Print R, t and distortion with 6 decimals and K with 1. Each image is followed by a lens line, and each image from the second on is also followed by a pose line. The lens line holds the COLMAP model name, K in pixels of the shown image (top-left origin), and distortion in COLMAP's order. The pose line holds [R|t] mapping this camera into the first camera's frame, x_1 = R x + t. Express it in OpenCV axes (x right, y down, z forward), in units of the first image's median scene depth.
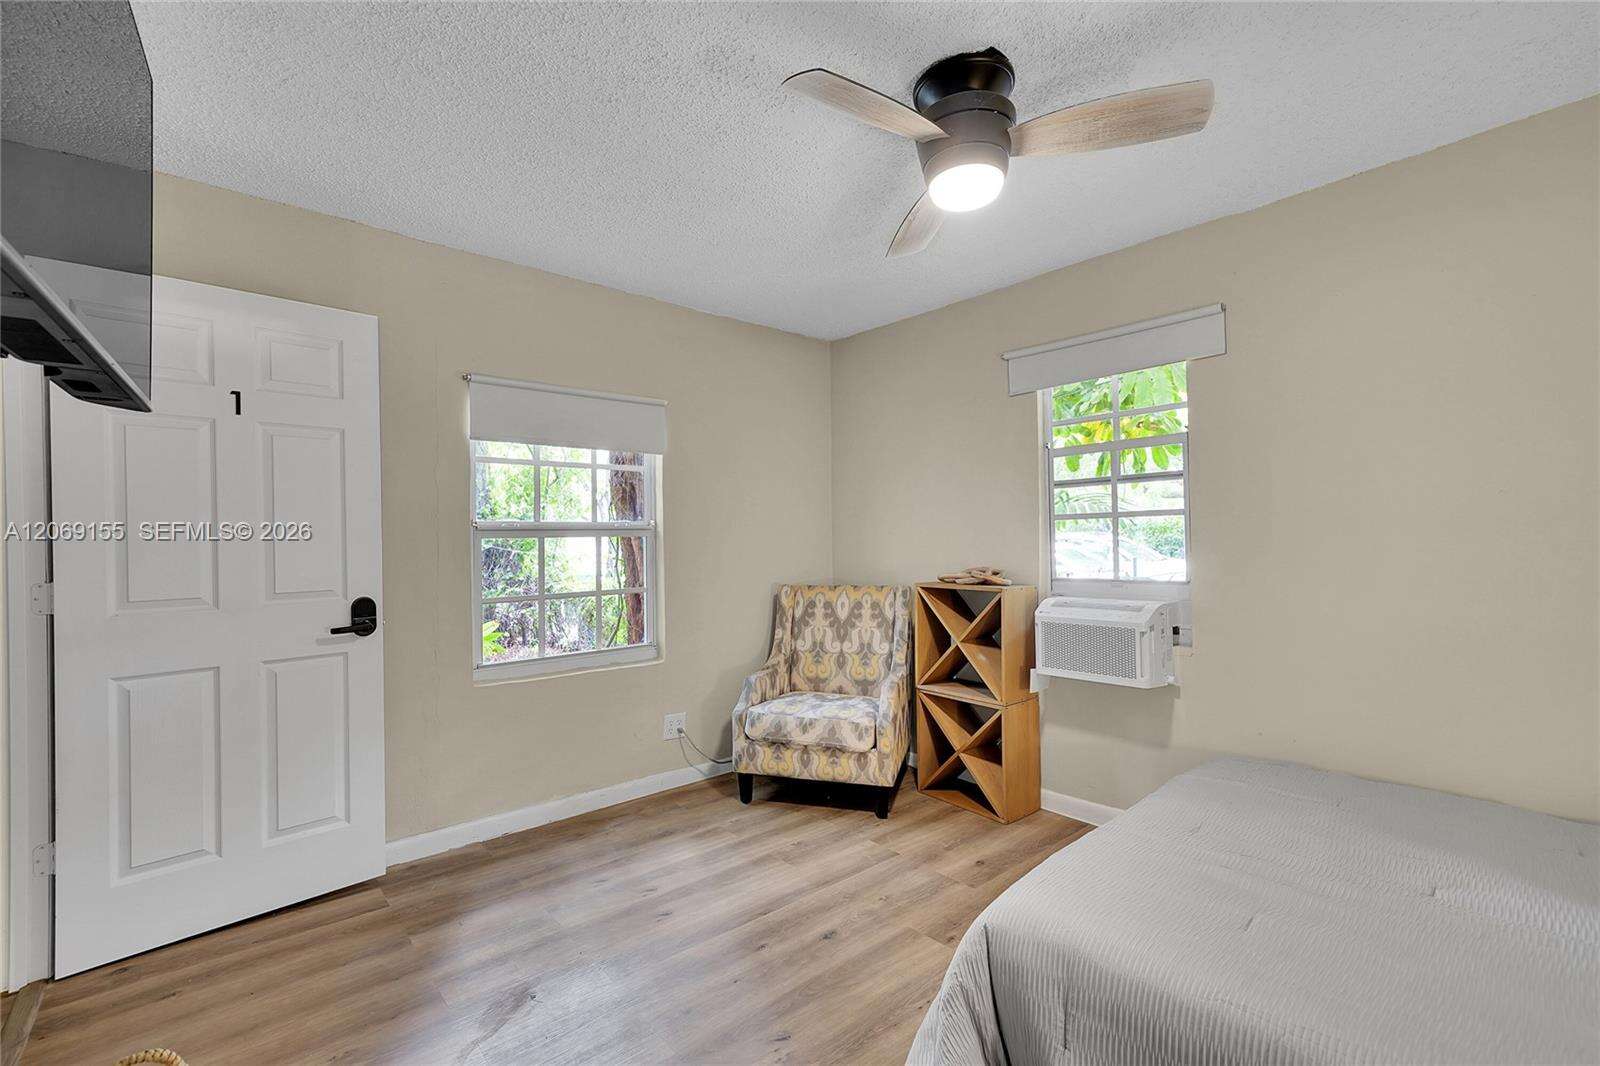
lens RADIAL K [[694.5, 0, 800.0], [0, 694.5, 533.0], [0, 0, 1]] dist [0.000532, 0.000126]
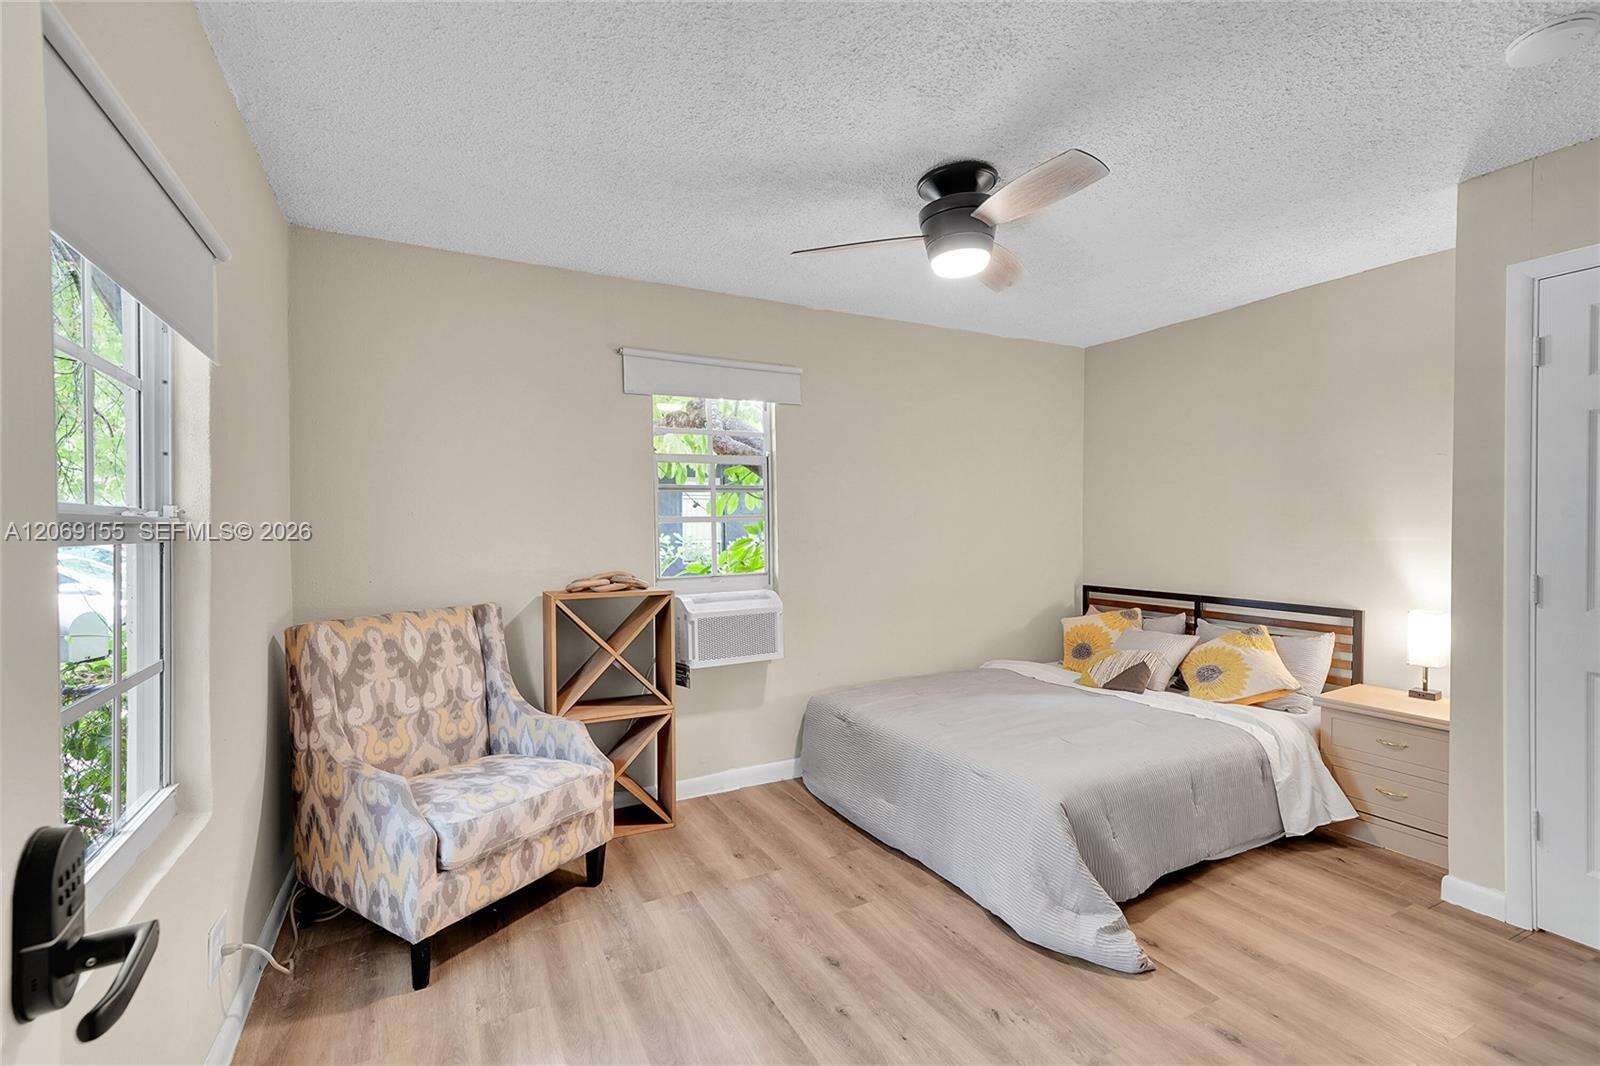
lens RADIAL K [[694.5, 0, 800.0], [0, 694.5, 533.0], [0, 0, 1]] dist [0.000532, 0.000126]
pose [[0.230037, 0.004891, 0.973170, -0.523634], [-0.000629, 0.999988, -0.004878, 0.001212], [-0.973182, 0.000510, 0.230037, 0.487464]]
